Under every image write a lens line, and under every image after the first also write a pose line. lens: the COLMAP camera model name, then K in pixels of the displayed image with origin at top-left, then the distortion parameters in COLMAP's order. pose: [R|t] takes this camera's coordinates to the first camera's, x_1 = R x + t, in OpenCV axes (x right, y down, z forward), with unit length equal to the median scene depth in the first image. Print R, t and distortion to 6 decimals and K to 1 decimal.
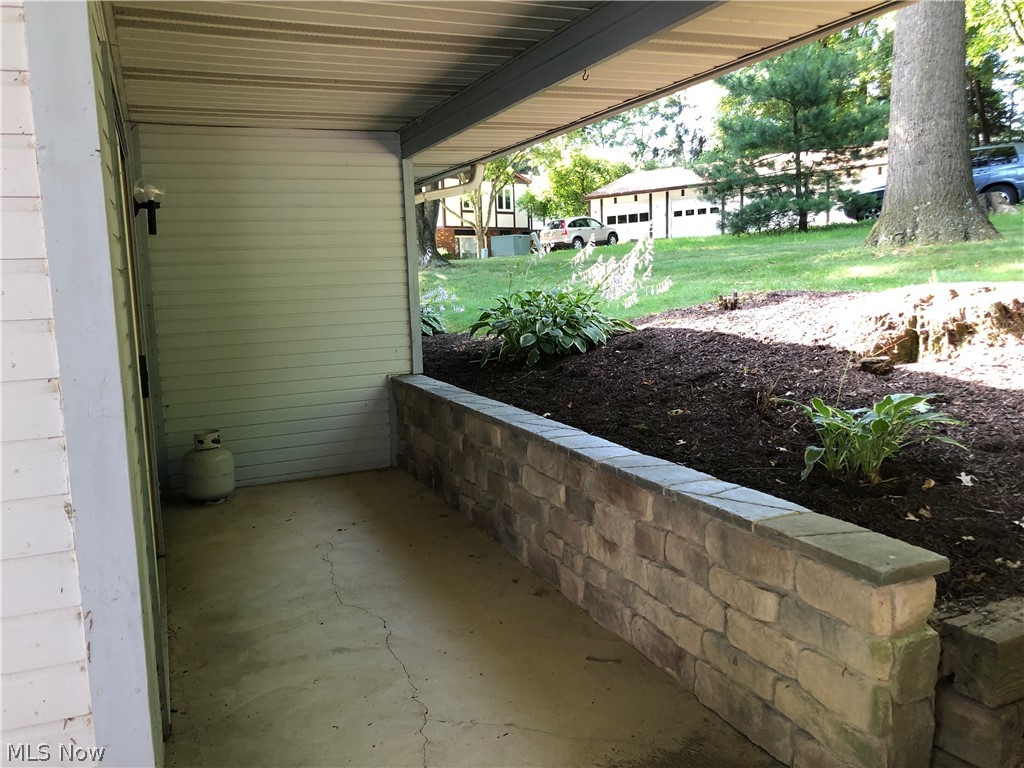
lens RADIAL K [[843.0, 0, 509.6], [0, 843.0, 381.7], [0, 0, 1]] dist [0.023983, -0.009119]
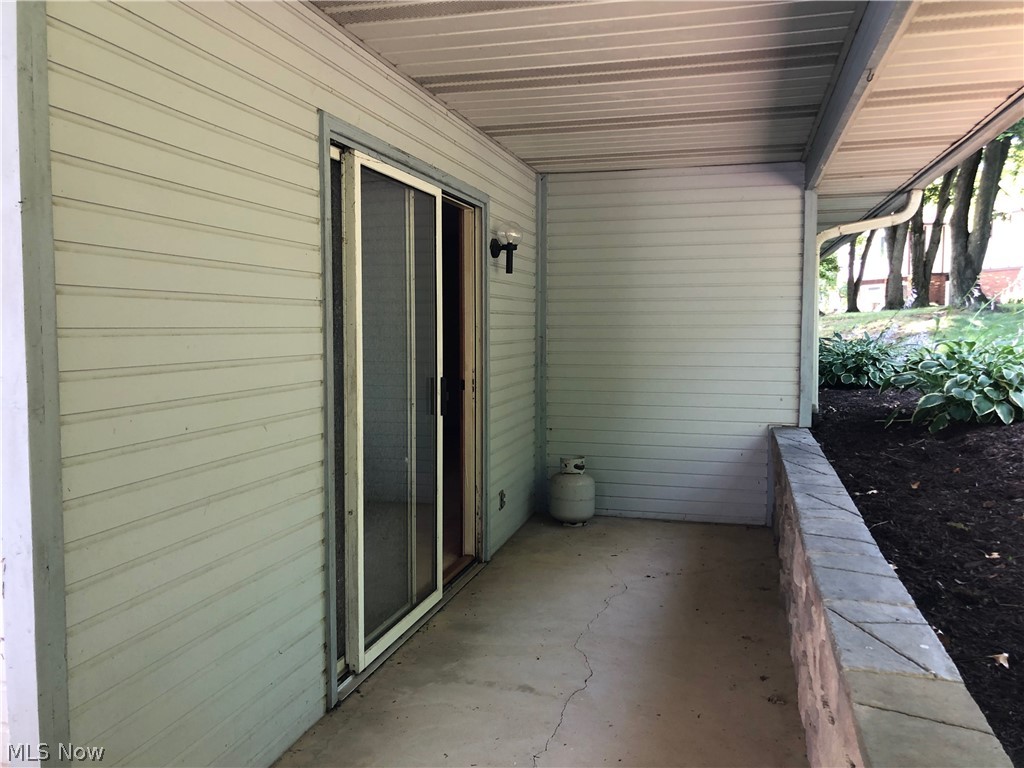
lens RADIAL K [[843.0, 0, 508.4], [0, 843.0, 382.2], [0, 0, 1]] dist [0.023983, -0.009119]
pose [[0.780599, 0.080556, -0.619819, 0.245542], [-0.108773, 0.994036, -0.007797, -0.019258], [0.615495, 0.073506, 0.784706, 0.123000]]
